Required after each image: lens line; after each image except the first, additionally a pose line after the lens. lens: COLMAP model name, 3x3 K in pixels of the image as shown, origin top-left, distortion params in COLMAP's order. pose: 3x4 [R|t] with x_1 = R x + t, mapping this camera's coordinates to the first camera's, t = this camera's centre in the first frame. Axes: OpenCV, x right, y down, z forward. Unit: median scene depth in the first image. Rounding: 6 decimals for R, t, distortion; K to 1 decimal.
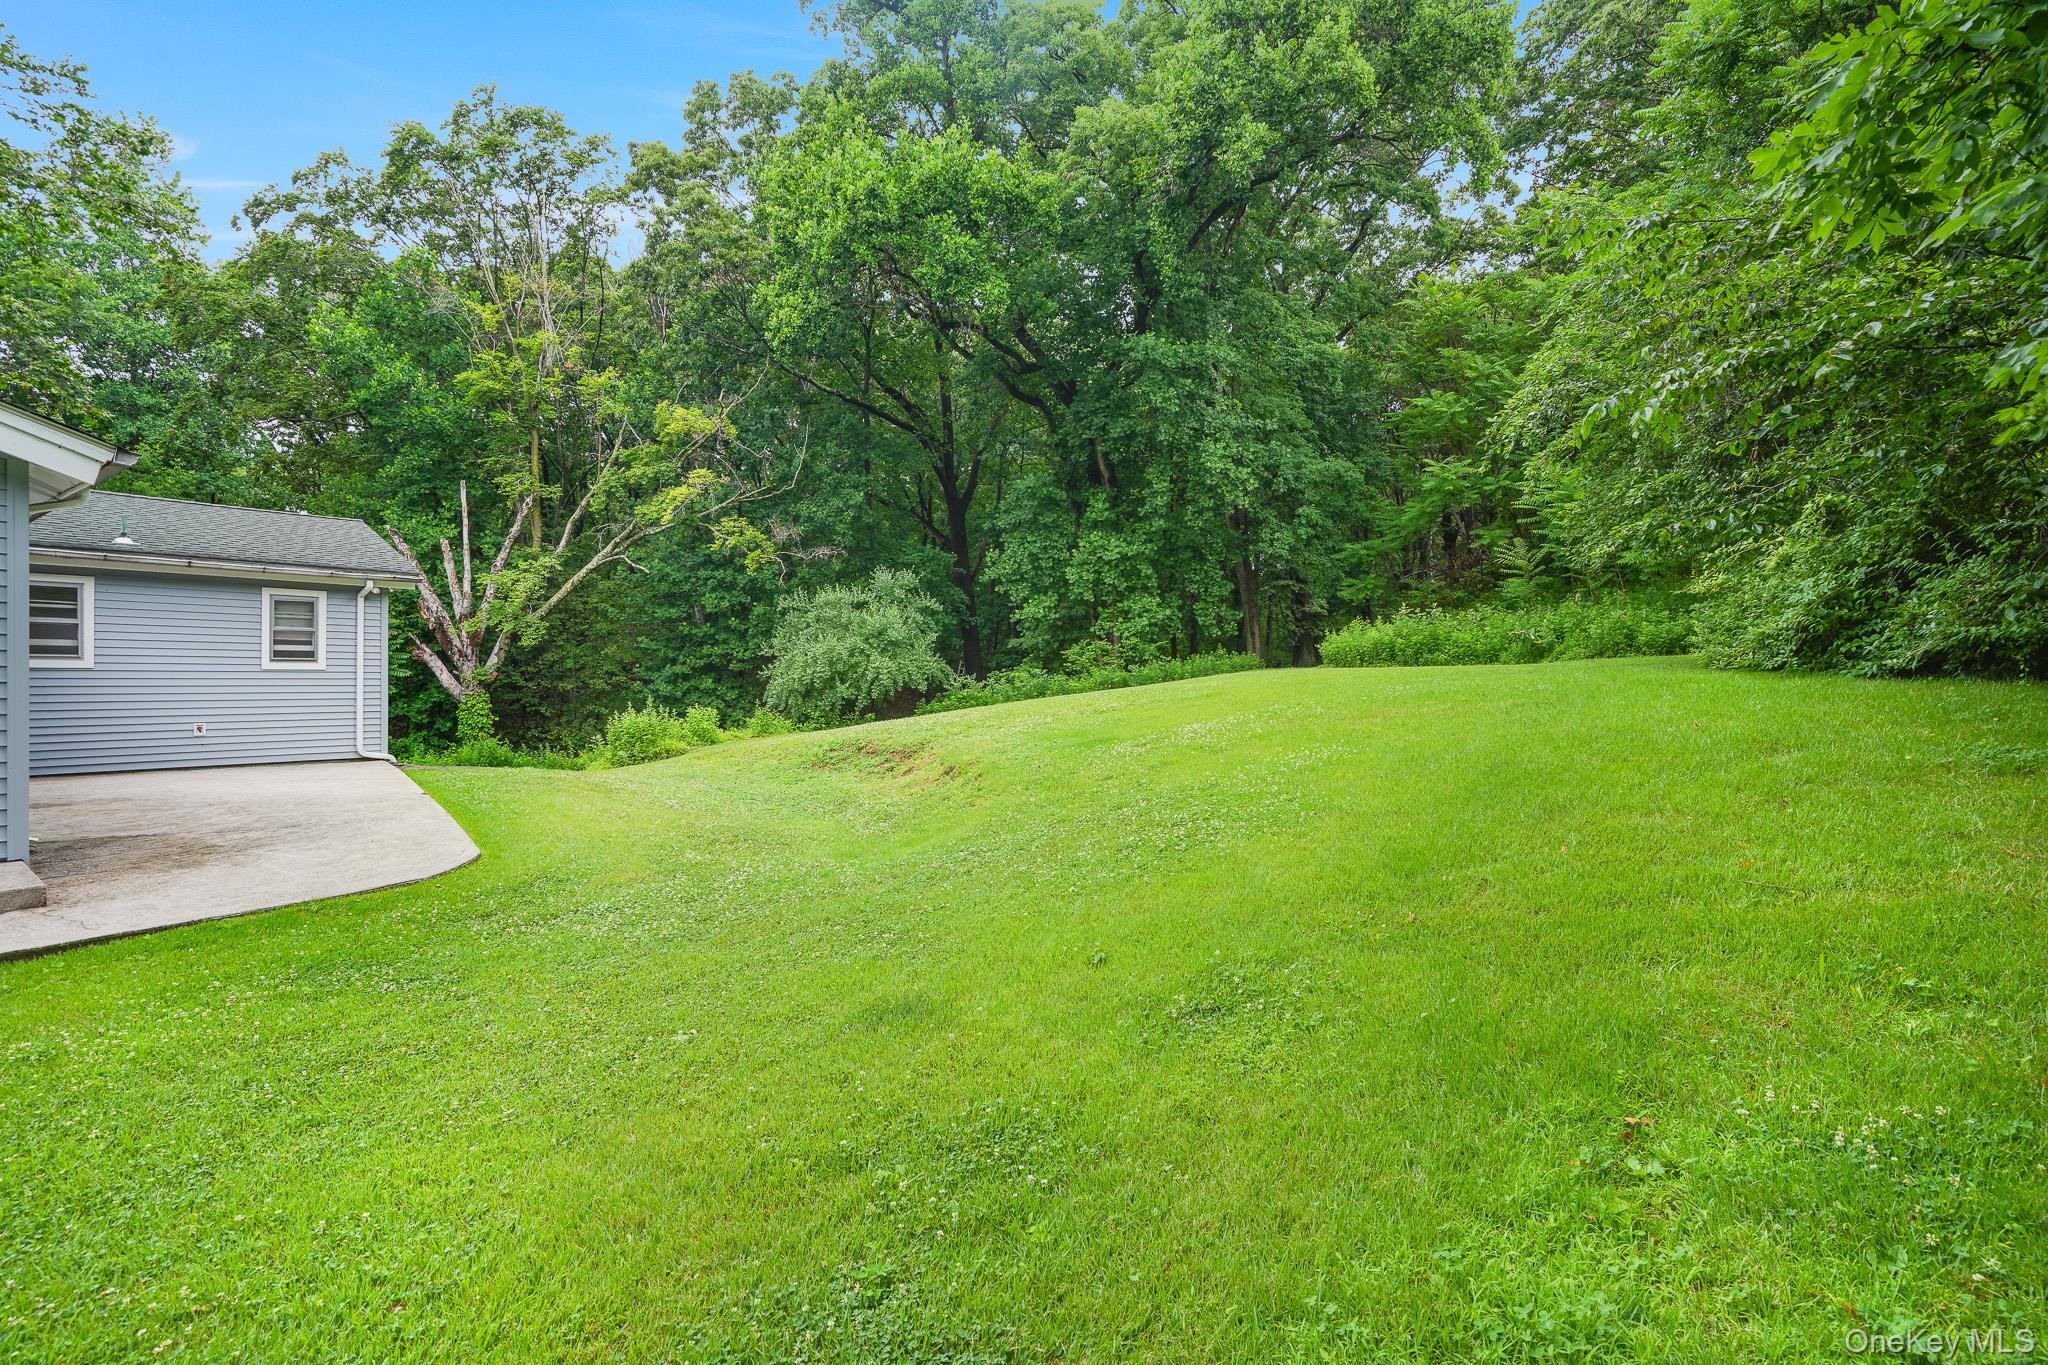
lens RADIAL K [[958.4, 0, 1024.6], [0, 958.4, 659.5], [0, 0, 1]] dist [-0.028145, 0.019172]
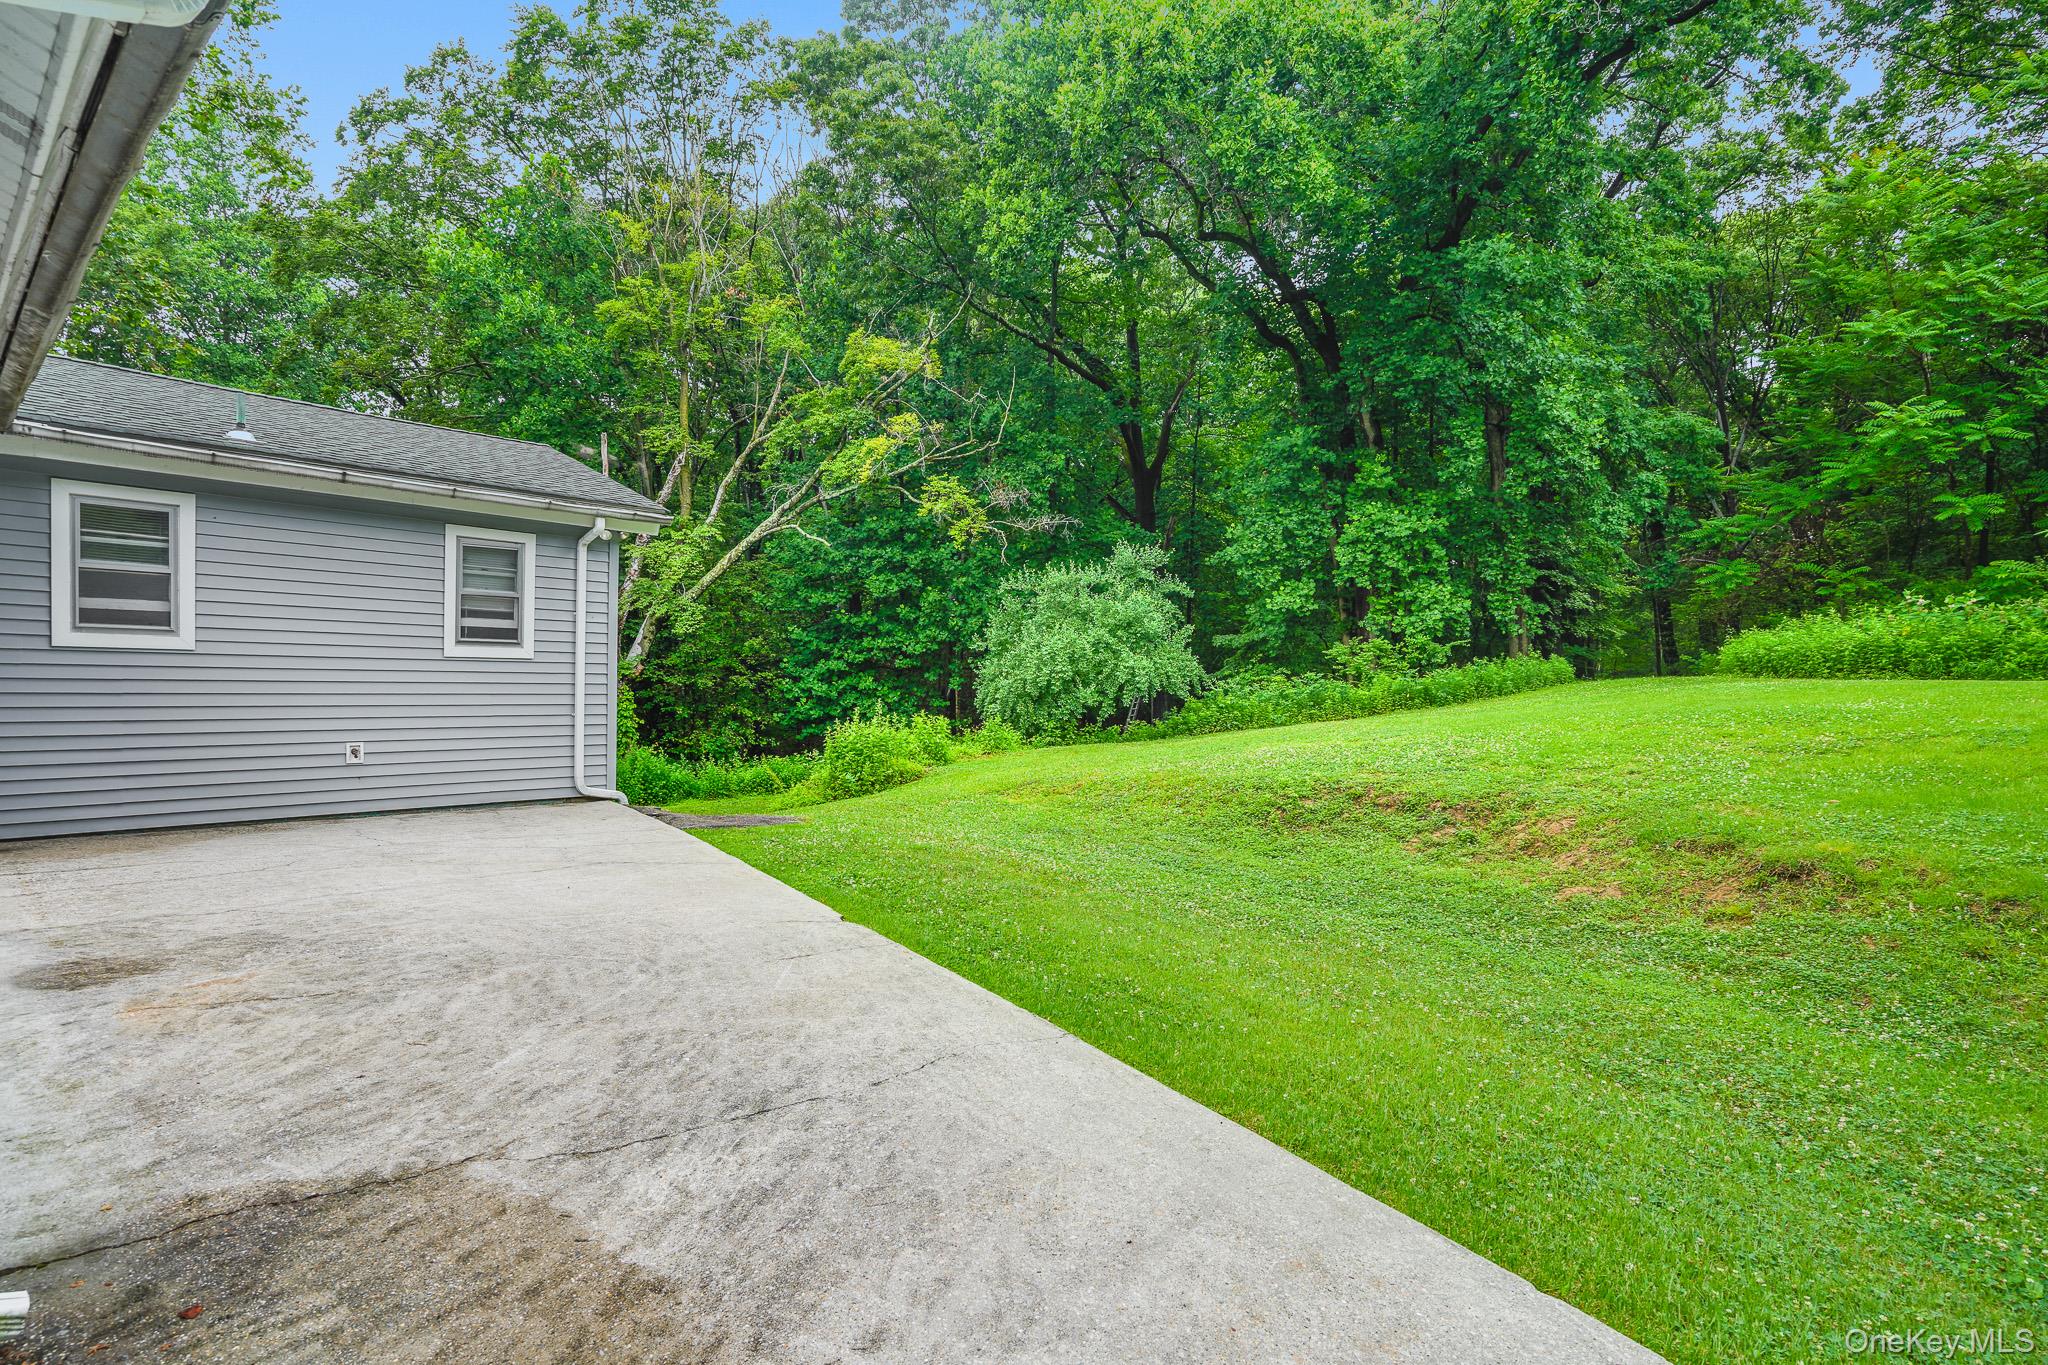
lens RADIAL K [[981.0, 0, 1024.0], [0, 981.0, 682.5], [0, 0, 1]] dist [-0.034300, 0.020756]
pose [[0.998009, 0.017696, -0.060535, -0.174890], [-0.016277, 0.999583, 0.023852, 0.002770], [0.060932, -0.022820, 0.997881, 0.175492]]
